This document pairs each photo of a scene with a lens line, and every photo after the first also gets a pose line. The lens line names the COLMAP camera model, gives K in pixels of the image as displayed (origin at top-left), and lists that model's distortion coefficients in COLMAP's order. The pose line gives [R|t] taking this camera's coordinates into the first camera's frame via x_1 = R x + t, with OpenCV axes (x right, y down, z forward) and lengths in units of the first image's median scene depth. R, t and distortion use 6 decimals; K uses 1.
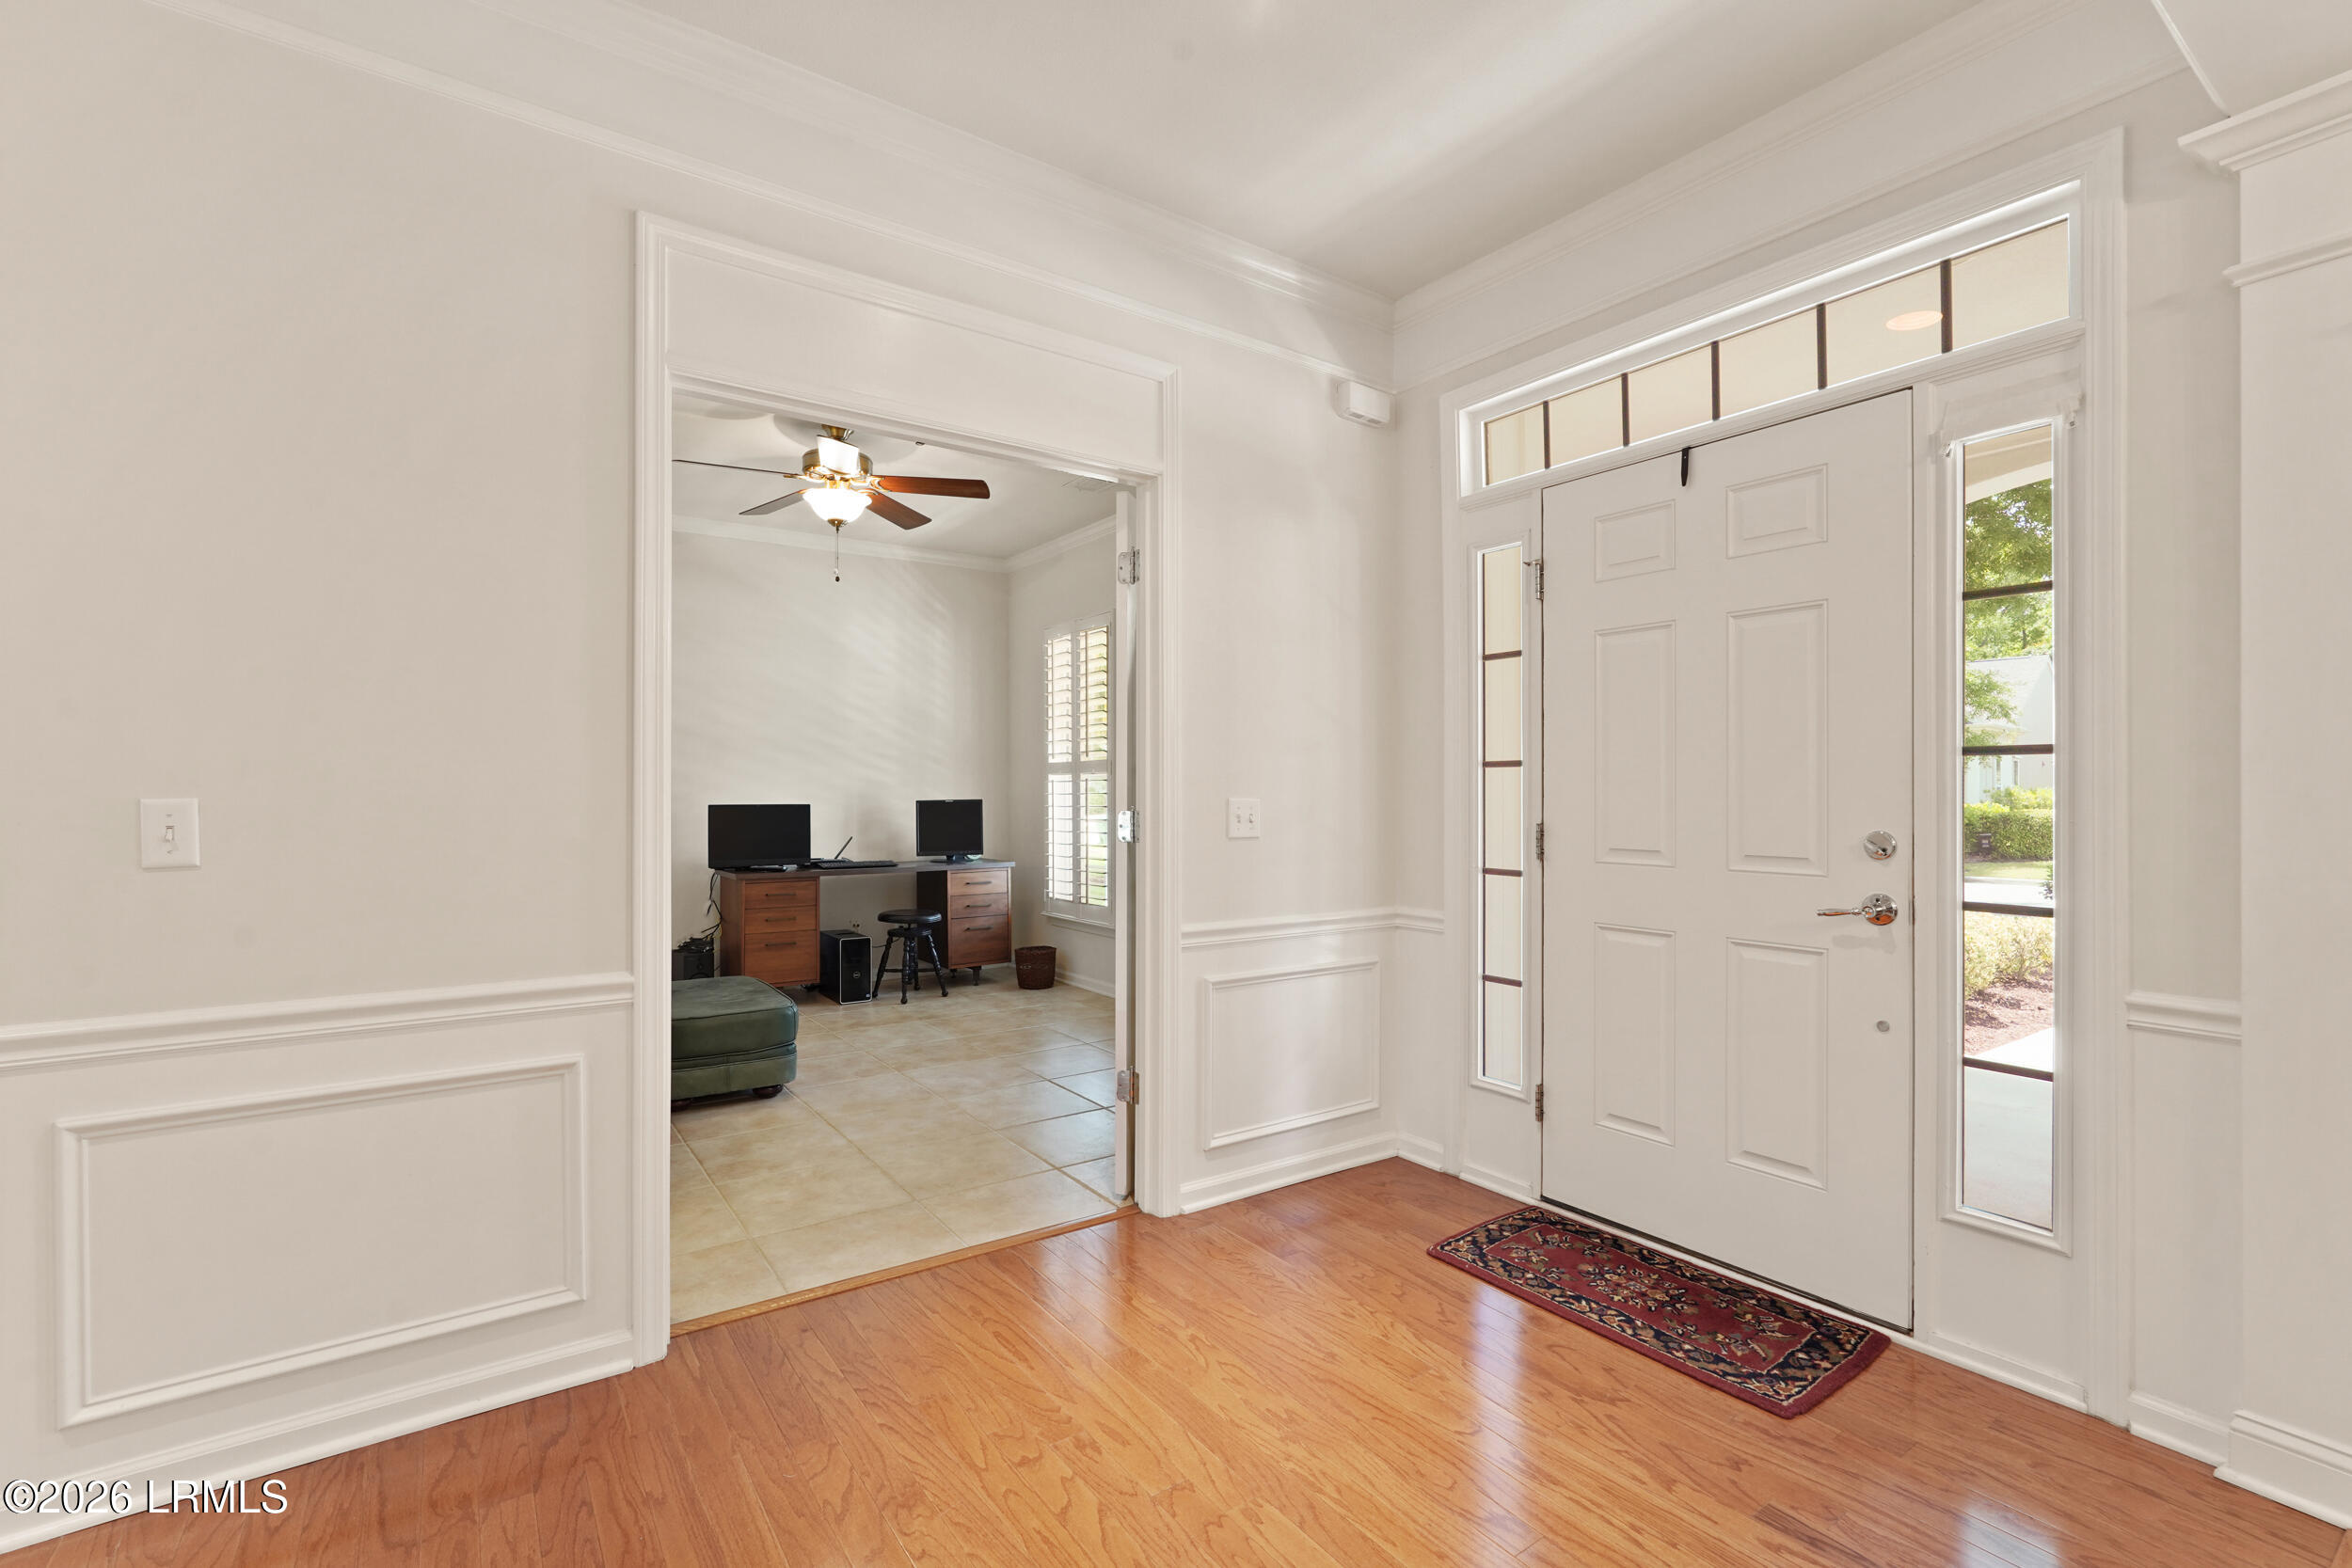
lens RADIAL K [[1042.9, 0, 1192.4], [0, 1042.9, 792.8], [0, 0, 1]] dist [-0.011071, 0.007555]
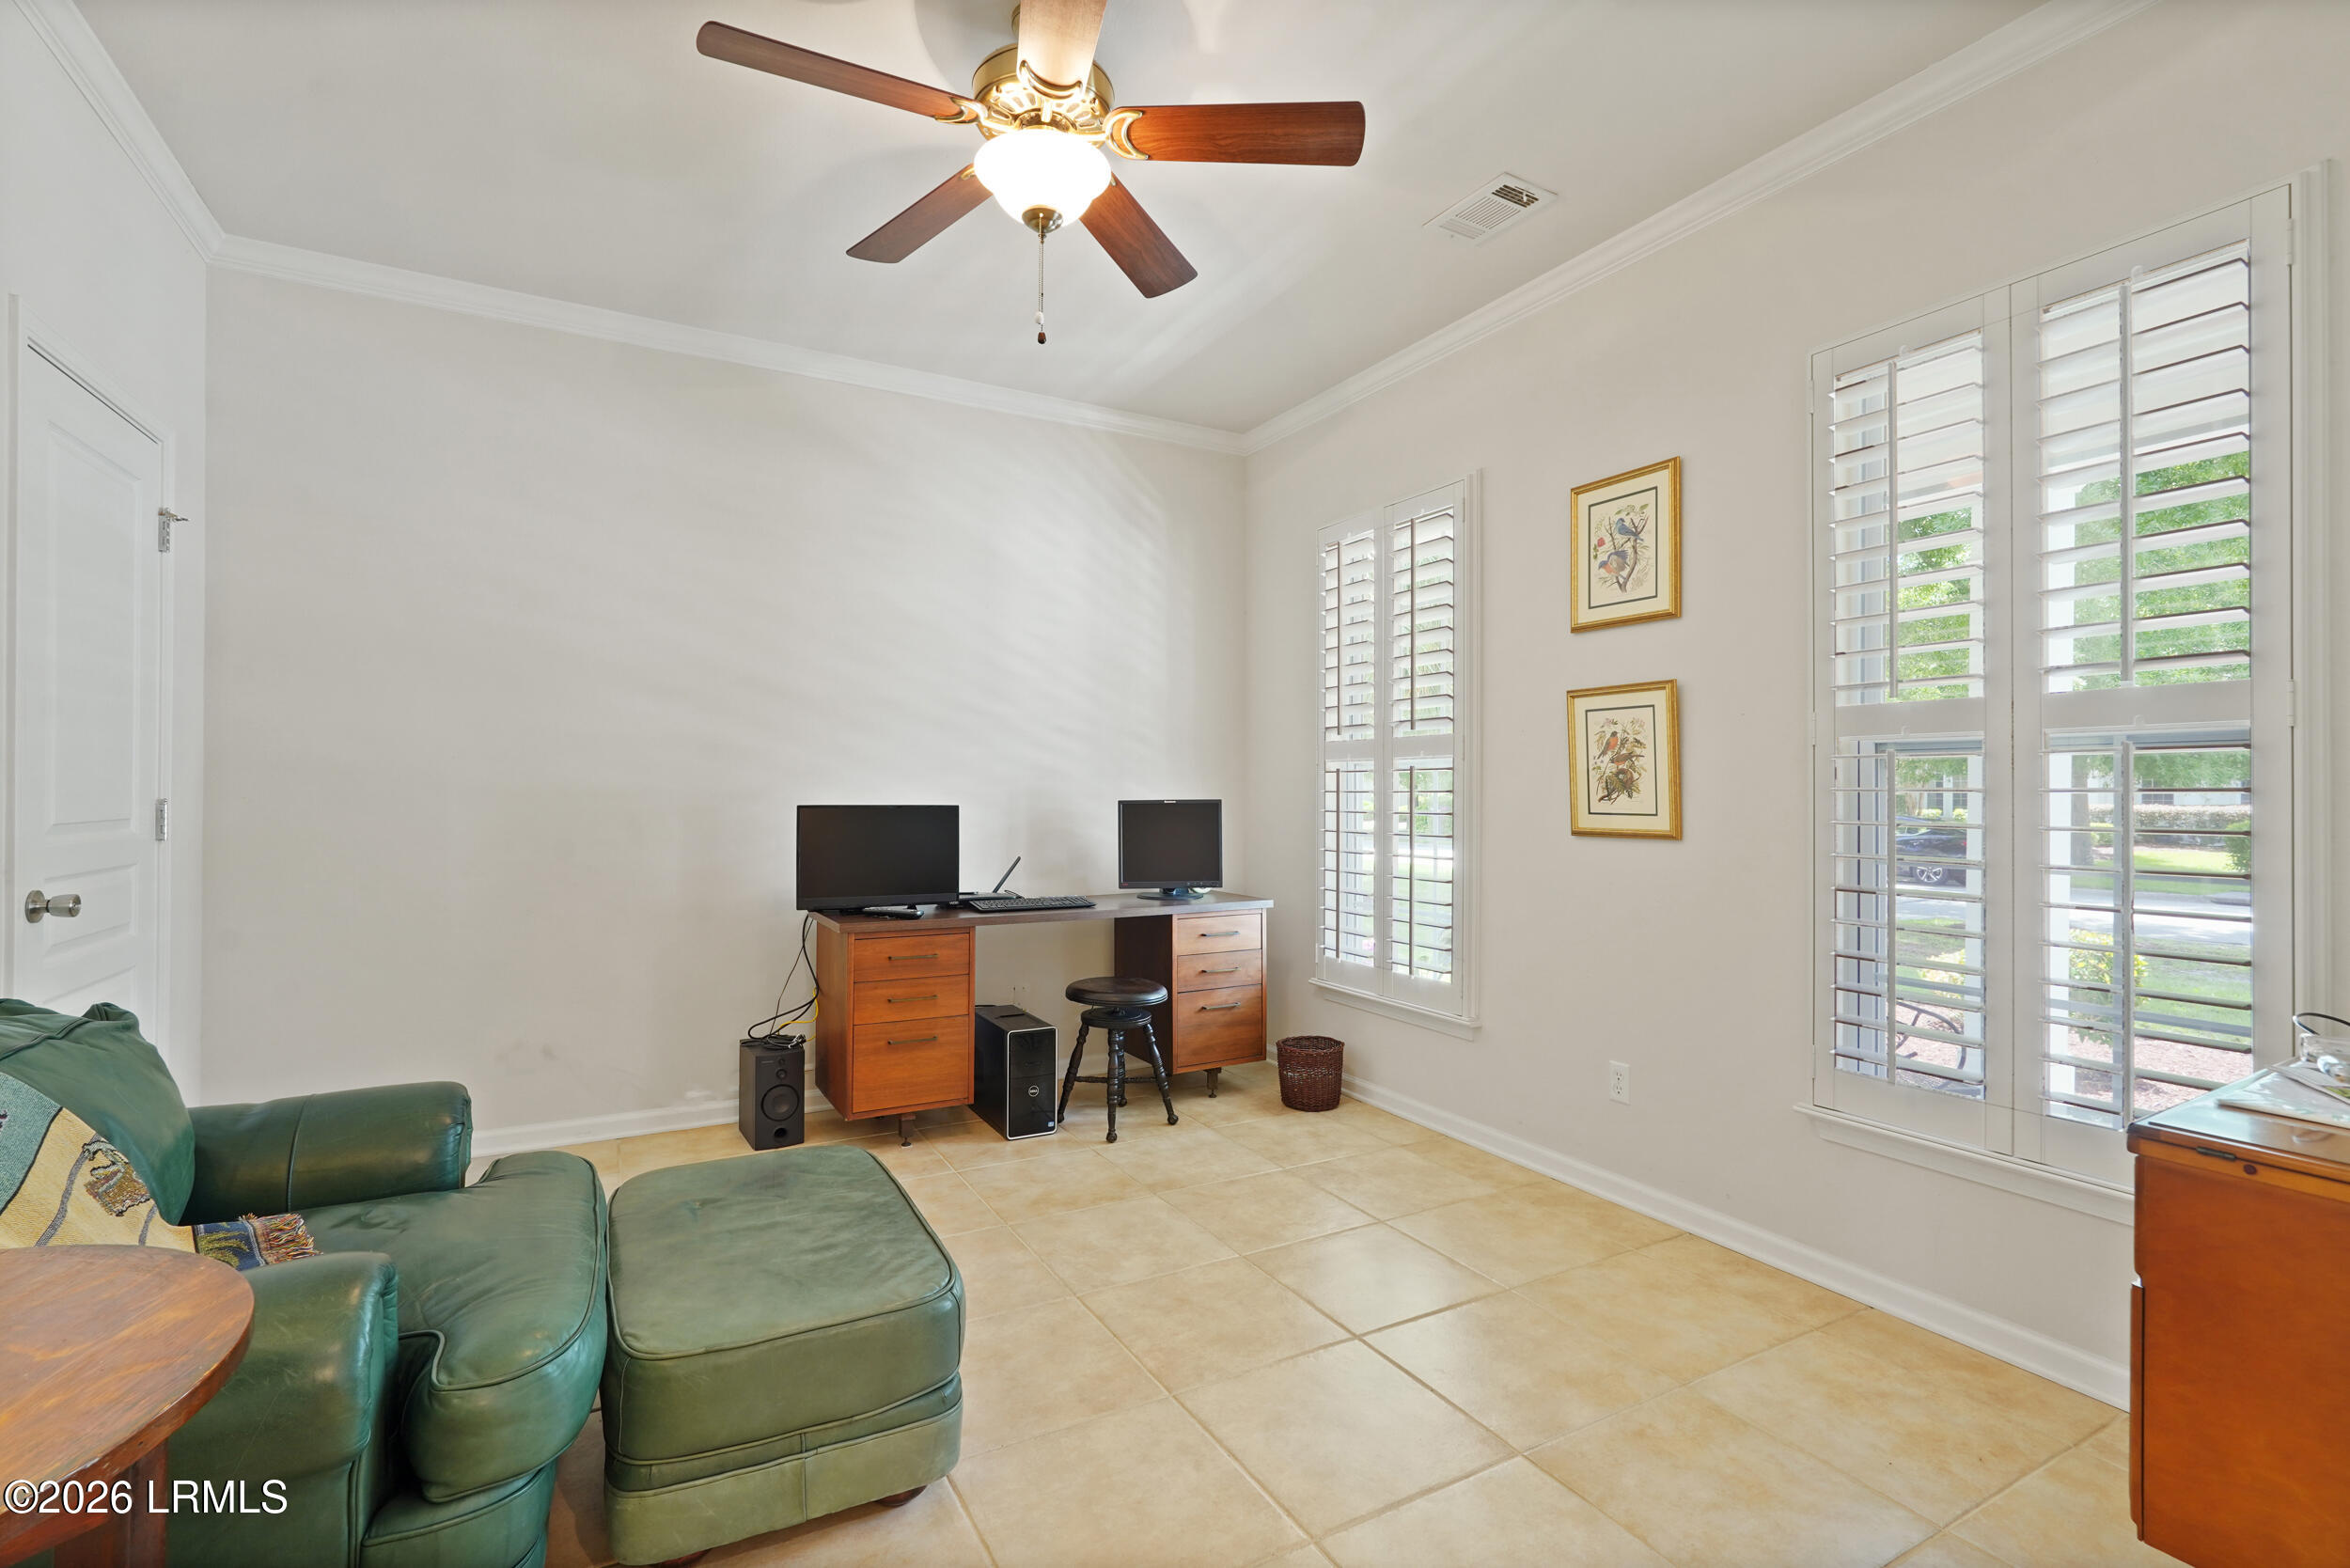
lens RADIAL K [[1042.1, 0, 1195.6], [0, 1042.1, 793.0], [0, 0, 1]] dist [-0.011071, 0.007555]
pose [[0.995311, 0.007685, -0.096426, -0.169267], [-0.007825, 0.999969, -0.001075, 0.003357], [0.096414, 0.001824, 0.995340, 0.403192]]
